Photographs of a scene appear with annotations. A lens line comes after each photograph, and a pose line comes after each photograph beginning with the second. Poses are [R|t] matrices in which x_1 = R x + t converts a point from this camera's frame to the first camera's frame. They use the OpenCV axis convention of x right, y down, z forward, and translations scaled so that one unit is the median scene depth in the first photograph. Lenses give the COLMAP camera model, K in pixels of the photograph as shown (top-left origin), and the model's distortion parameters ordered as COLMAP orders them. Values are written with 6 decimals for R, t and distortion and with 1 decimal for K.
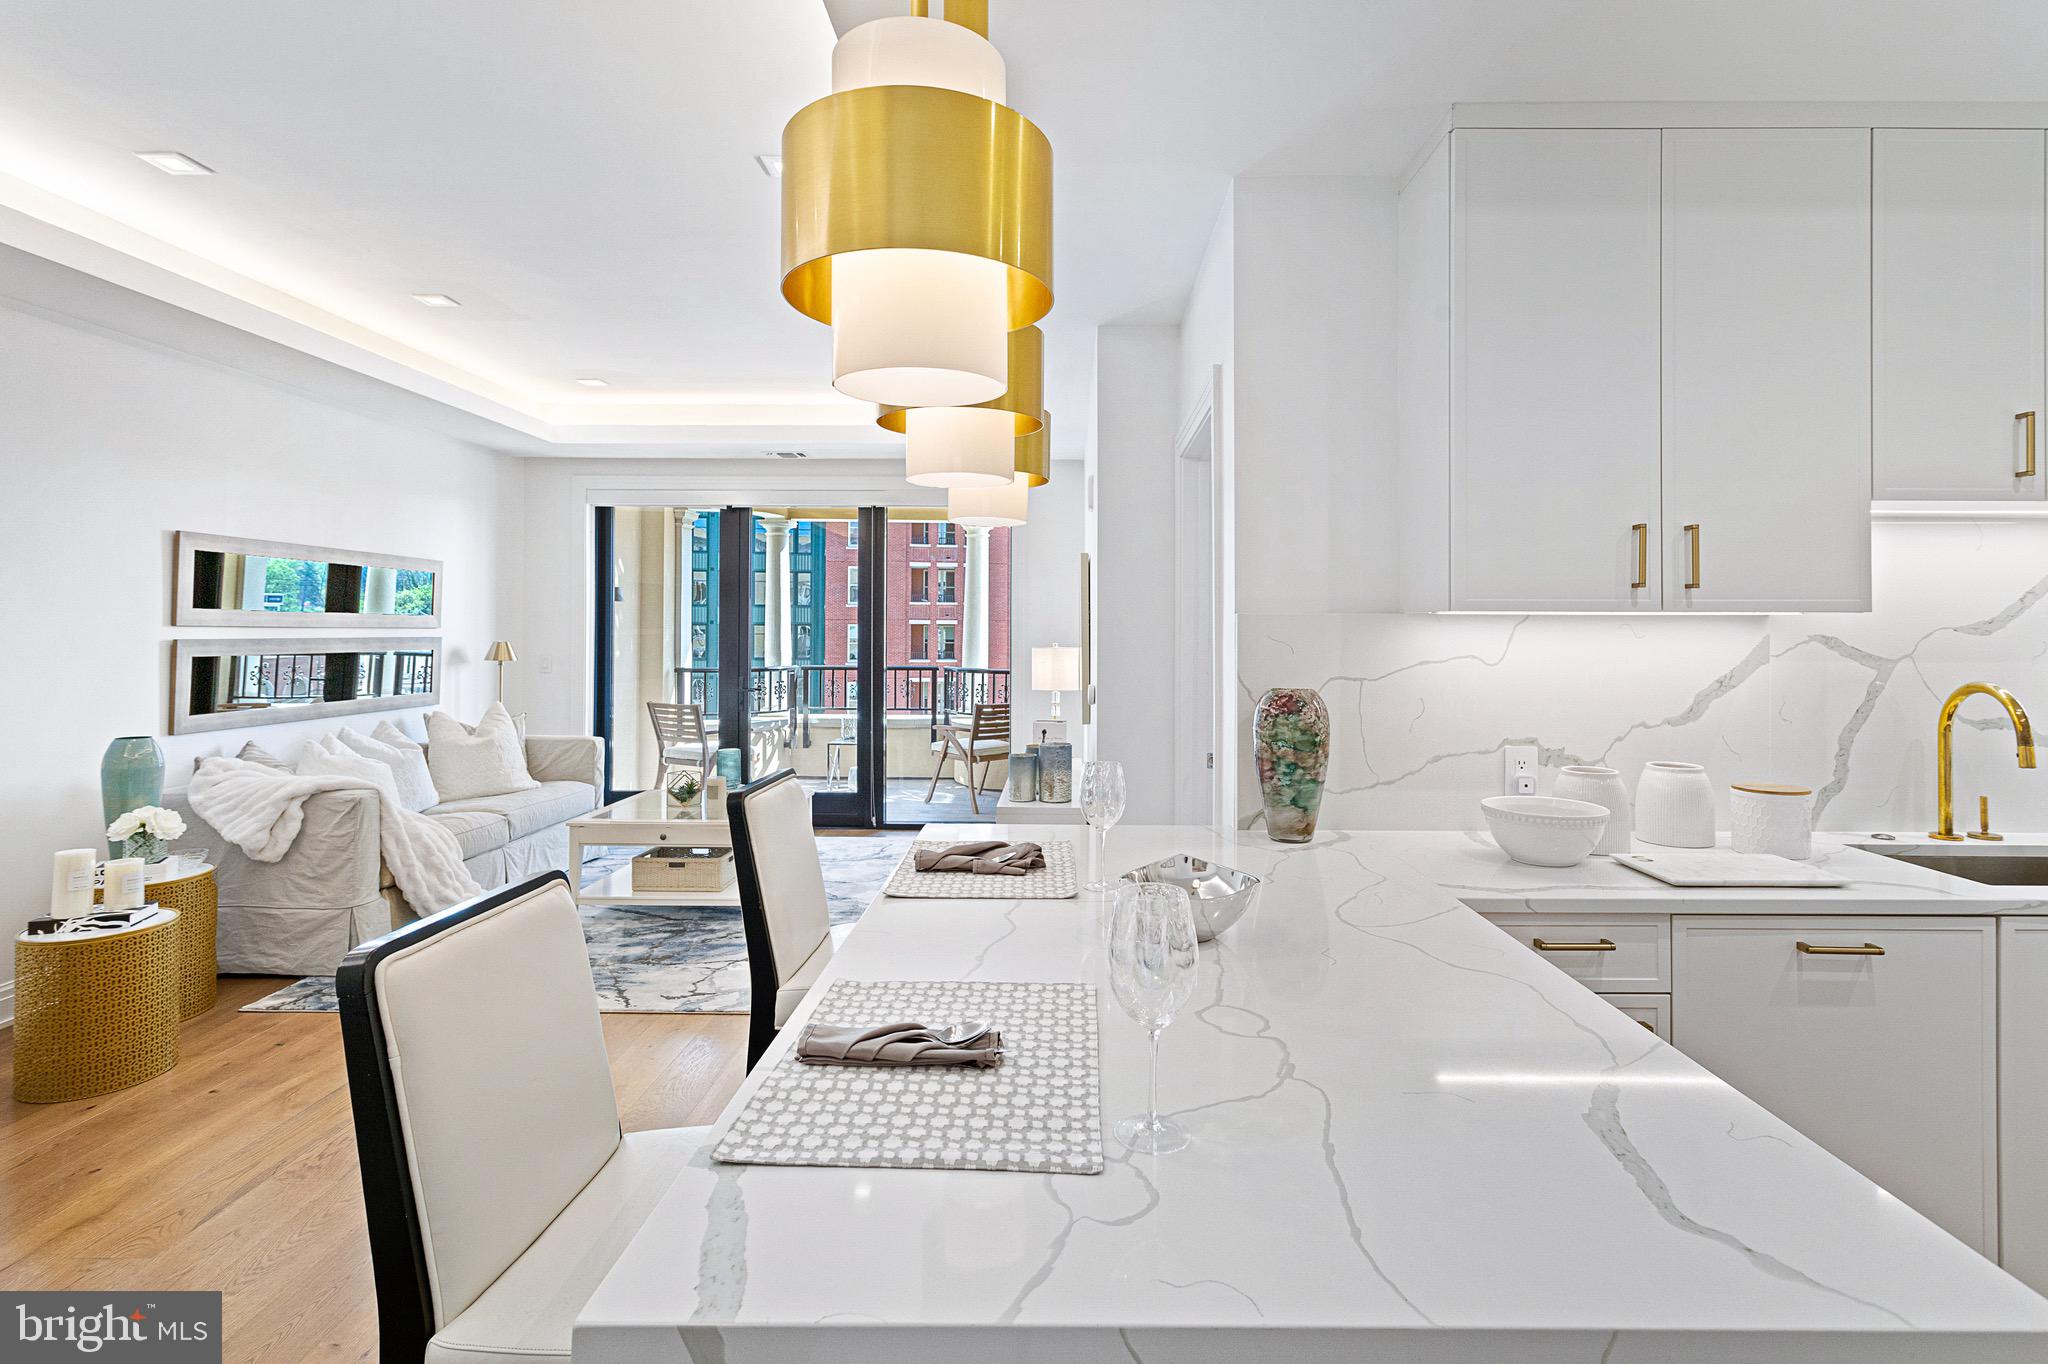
lens RADIAL K [[990.6, 0, 1099.9], [0, 990.6, 611.4], [0, 0, 1]] dist [-0.007551, 0.002320]
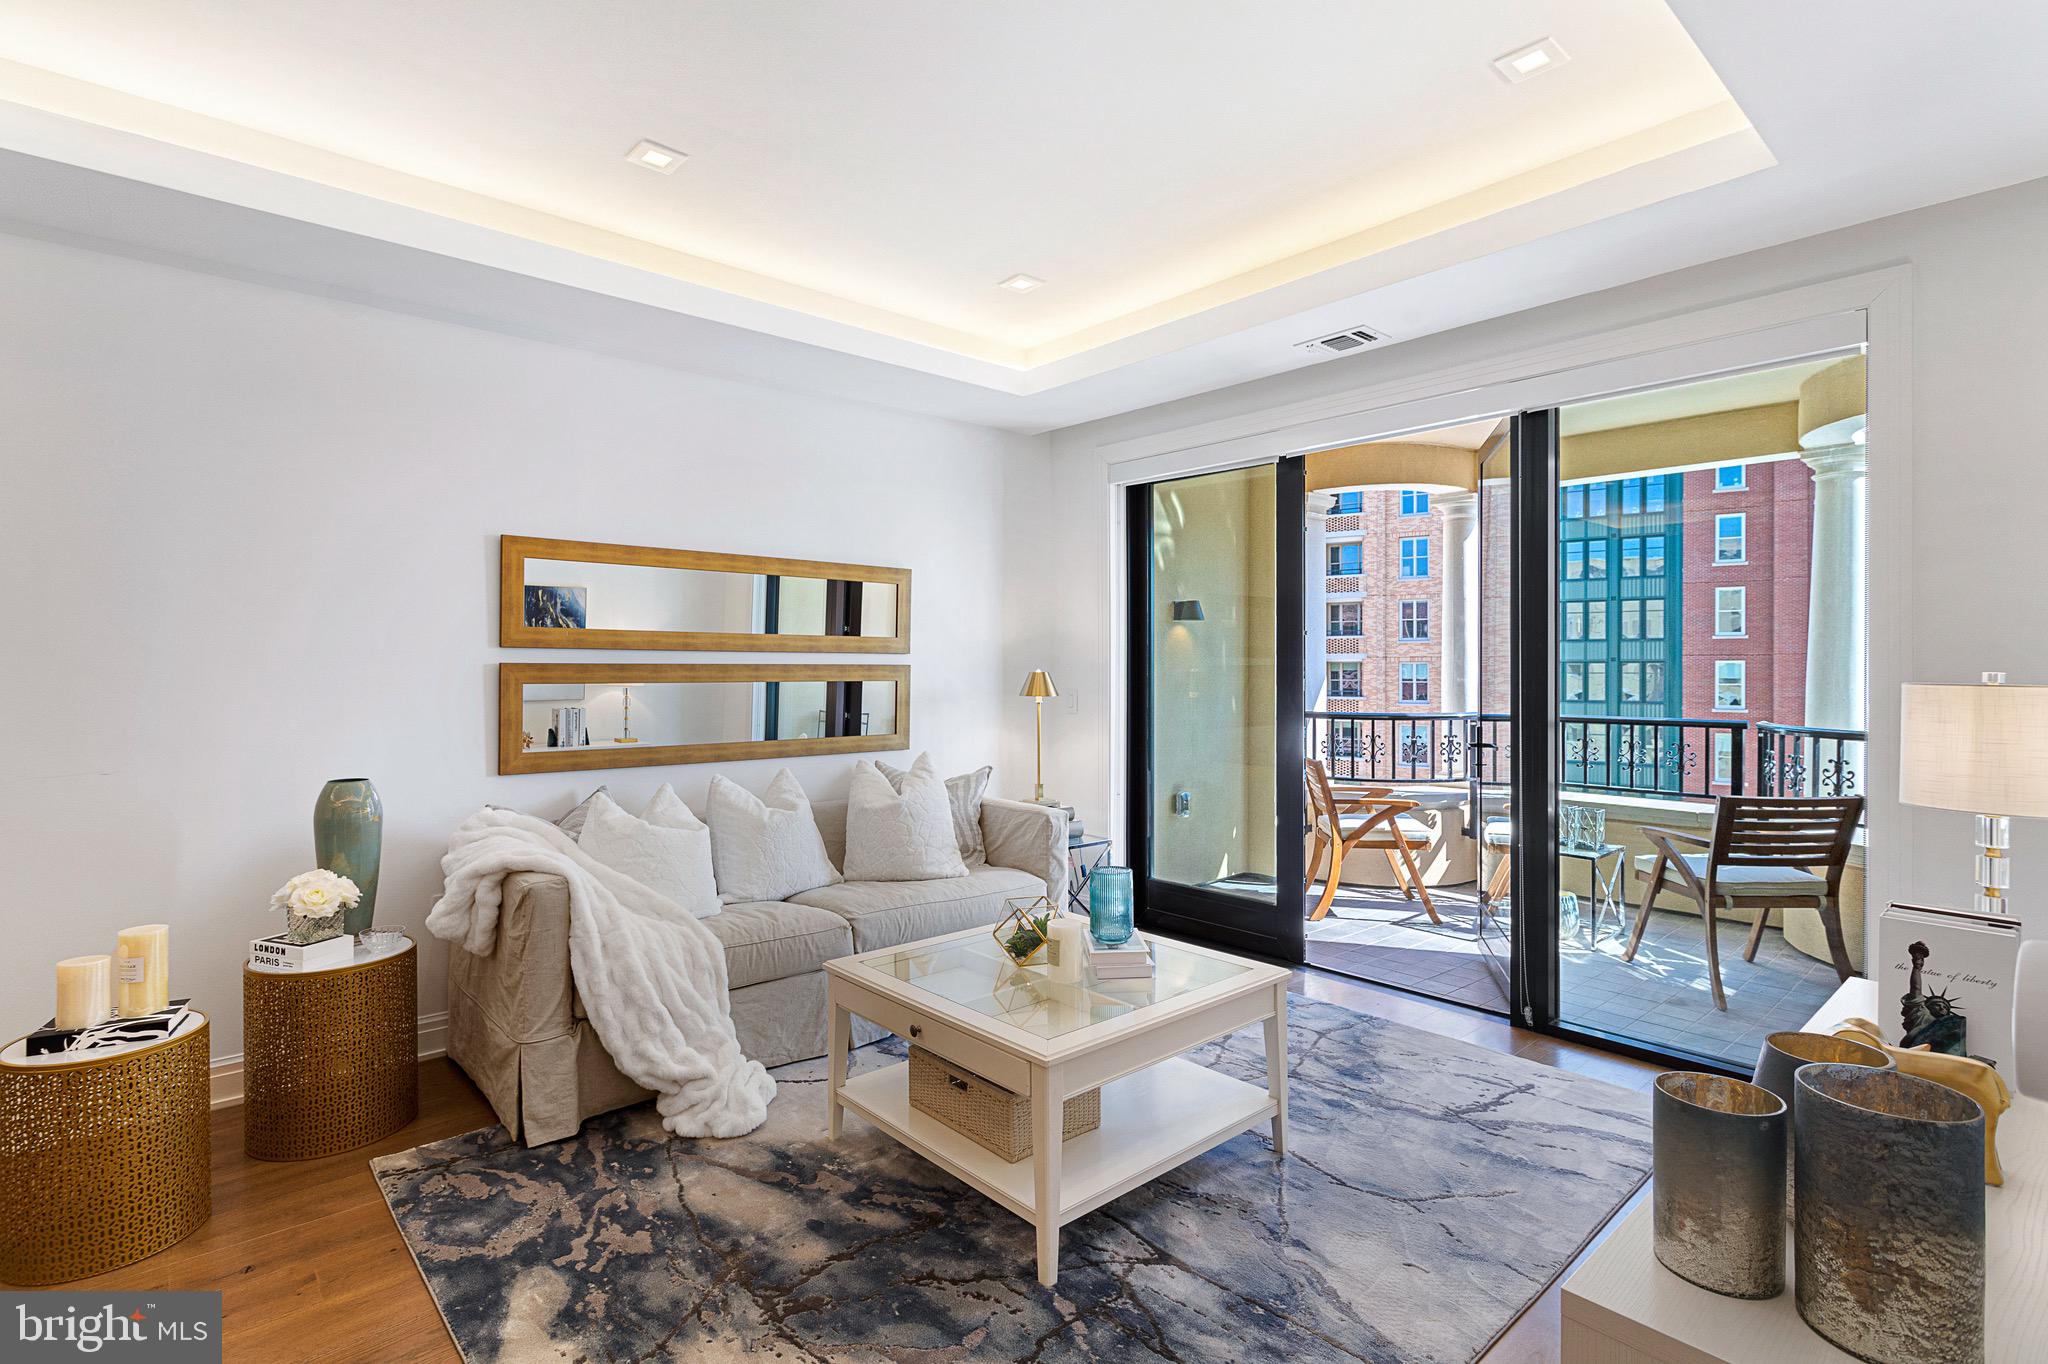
lens RADIAL K [[990.6, 0, 1014.7], [0, 990.6, 678.3], [0, 0, 1]] dist [-0.007551, 0.002320]
pose [[0.655692, 0.002061, -0.755025, -0.005978], [0.017473, 0.999687, 0.017903, 0.037584], [0.754826, -0.024932, 0.655451, 0.845642]]
